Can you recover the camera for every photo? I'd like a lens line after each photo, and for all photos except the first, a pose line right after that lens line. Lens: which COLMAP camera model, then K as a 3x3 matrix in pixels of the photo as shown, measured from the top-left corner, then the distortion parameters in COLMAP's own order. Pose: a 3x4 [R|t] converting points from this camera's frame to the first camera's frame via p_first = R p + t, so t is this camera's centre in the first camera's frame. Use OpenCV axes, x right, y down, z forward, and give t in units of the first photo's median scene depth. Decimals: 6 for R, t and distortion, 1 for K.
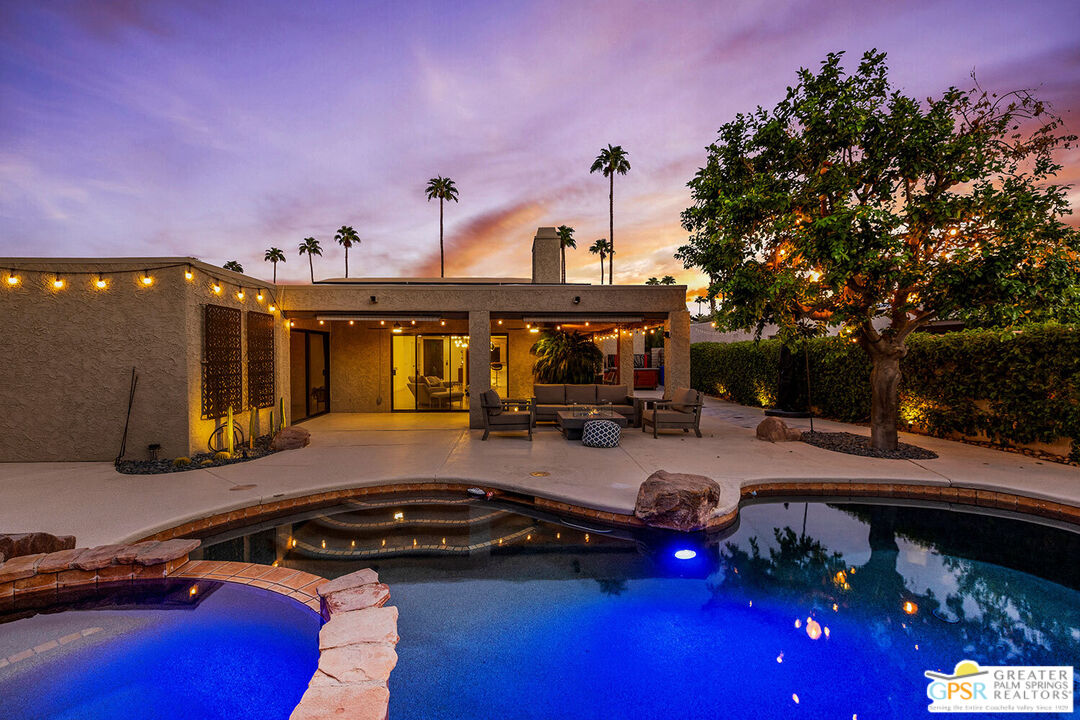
lens RADIAL K [[468.6, 0, 537.3], [0, 468.6, 365.1], [0, 0, 1]] dist [0.000983, 0.000027]
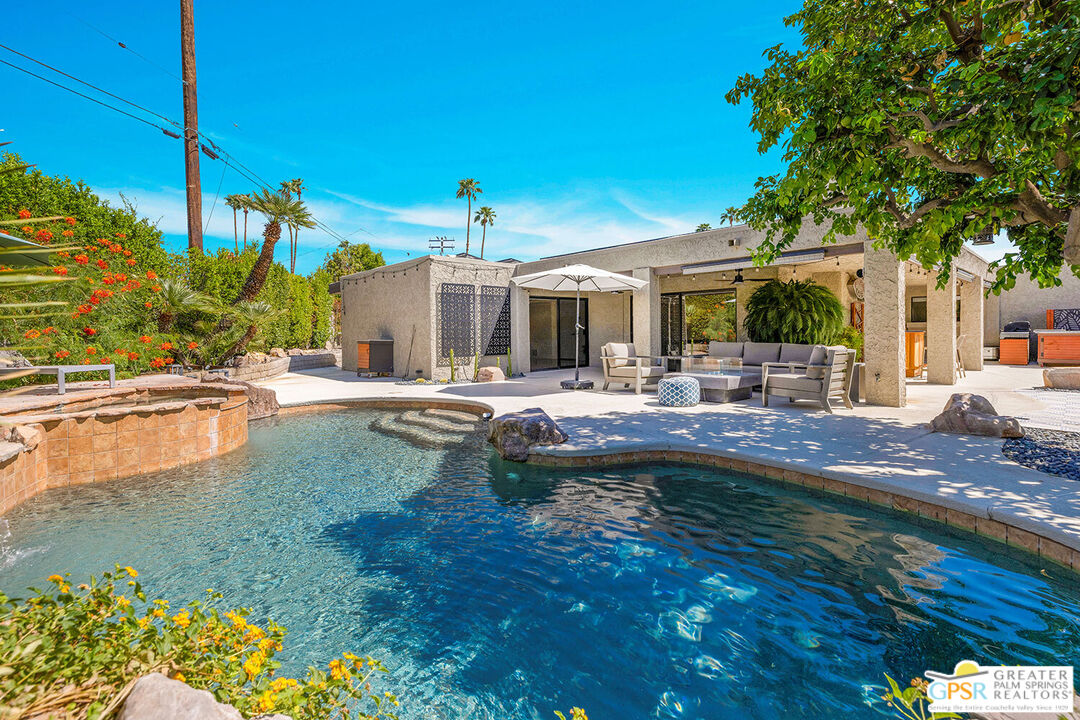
lens RADIAL K [[482.2, 0, 541.1], [0, 482.2, 332.9], [0, 0, 1]] dist [0.000407, 0.000084]
pose [[0.665933, 0.003029, -0.746005, 0.710341], [-0.008250, 0.999961, -0.003305, 0.038211], [0.745966, 0.008356, 0.665932, 0.182120]]
